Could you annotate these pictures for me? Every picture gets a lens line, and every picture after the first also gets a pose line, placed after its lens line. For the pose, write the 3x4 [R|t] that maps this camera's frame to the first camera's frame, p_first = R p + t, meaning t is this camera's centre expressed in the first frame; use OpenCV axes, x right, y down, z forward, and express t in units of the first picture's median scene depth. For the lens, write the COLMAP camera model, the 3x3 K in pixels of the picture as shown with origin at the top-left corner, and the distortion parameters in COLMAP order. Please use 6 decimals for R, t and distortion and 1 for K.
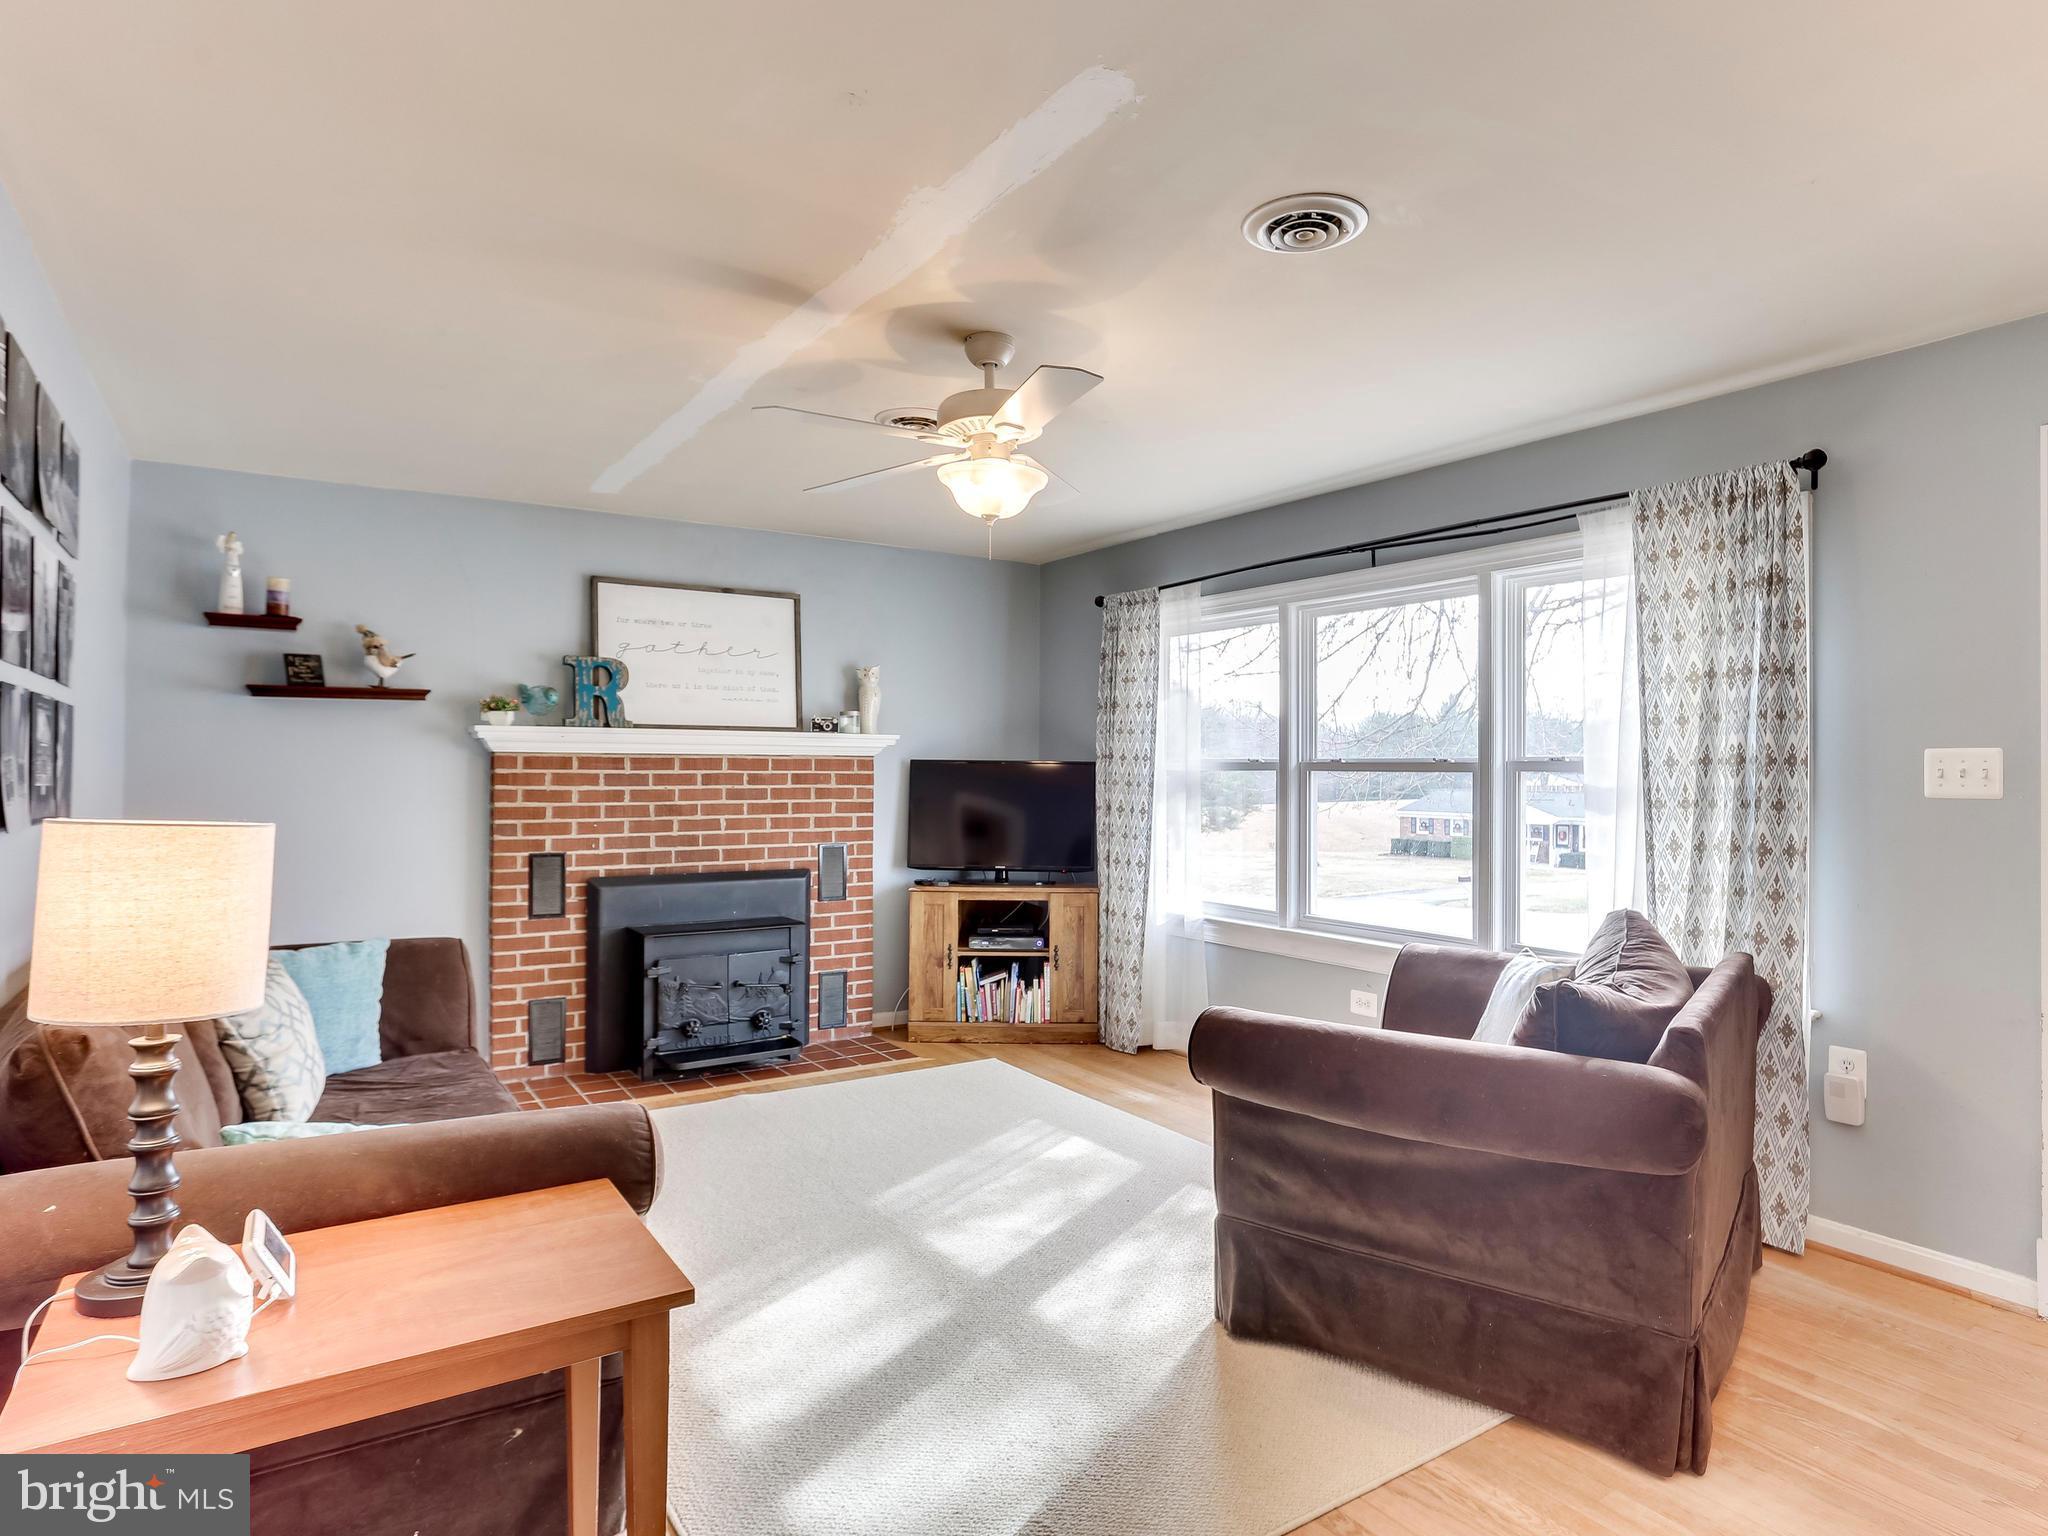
lens RADIAL K [[1185.4, 0, 1024.0], [0, 1185.4, 768.0], [0, 0, 1]] dist [-0.007386, -0.001123]
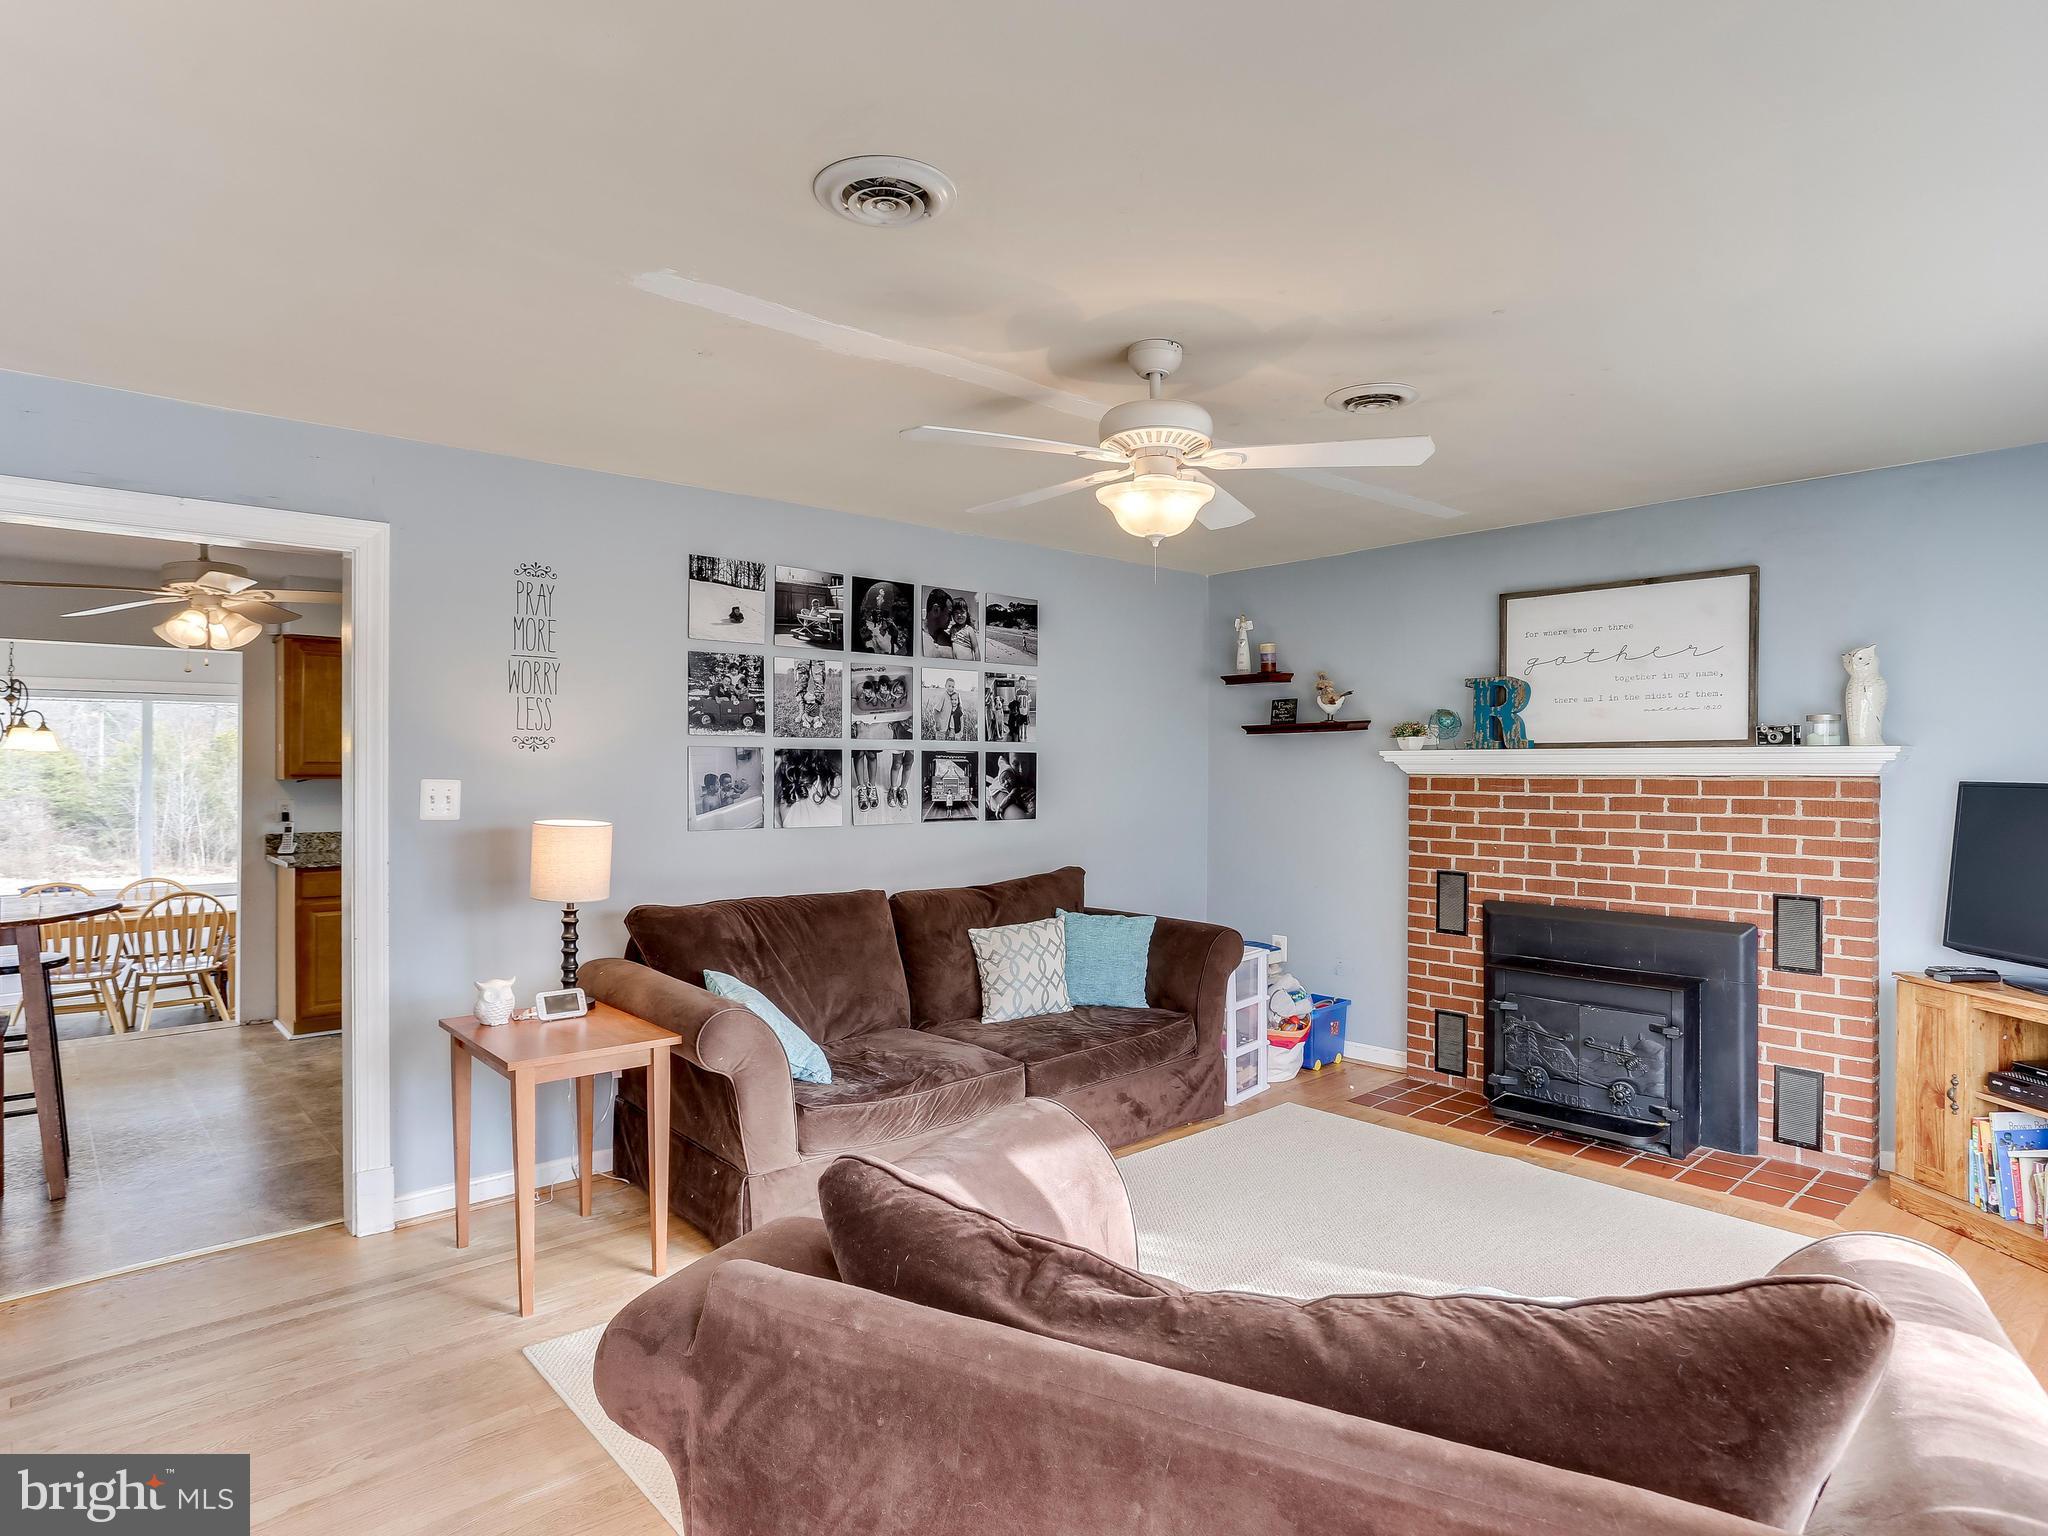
lens RADIAL K [[1140.8, 0, 994.2], [0, 1140.8, 776.0], [0, 0, 1]] dist [-0.023858, 0.028882]
pose [[0.147833, 0.001135, -0.989012, 0.499096], [0.000117, 0.999999, 0.001165, -0.012261], [0.989012, -0.000288, 0.147833, 0.434740]]
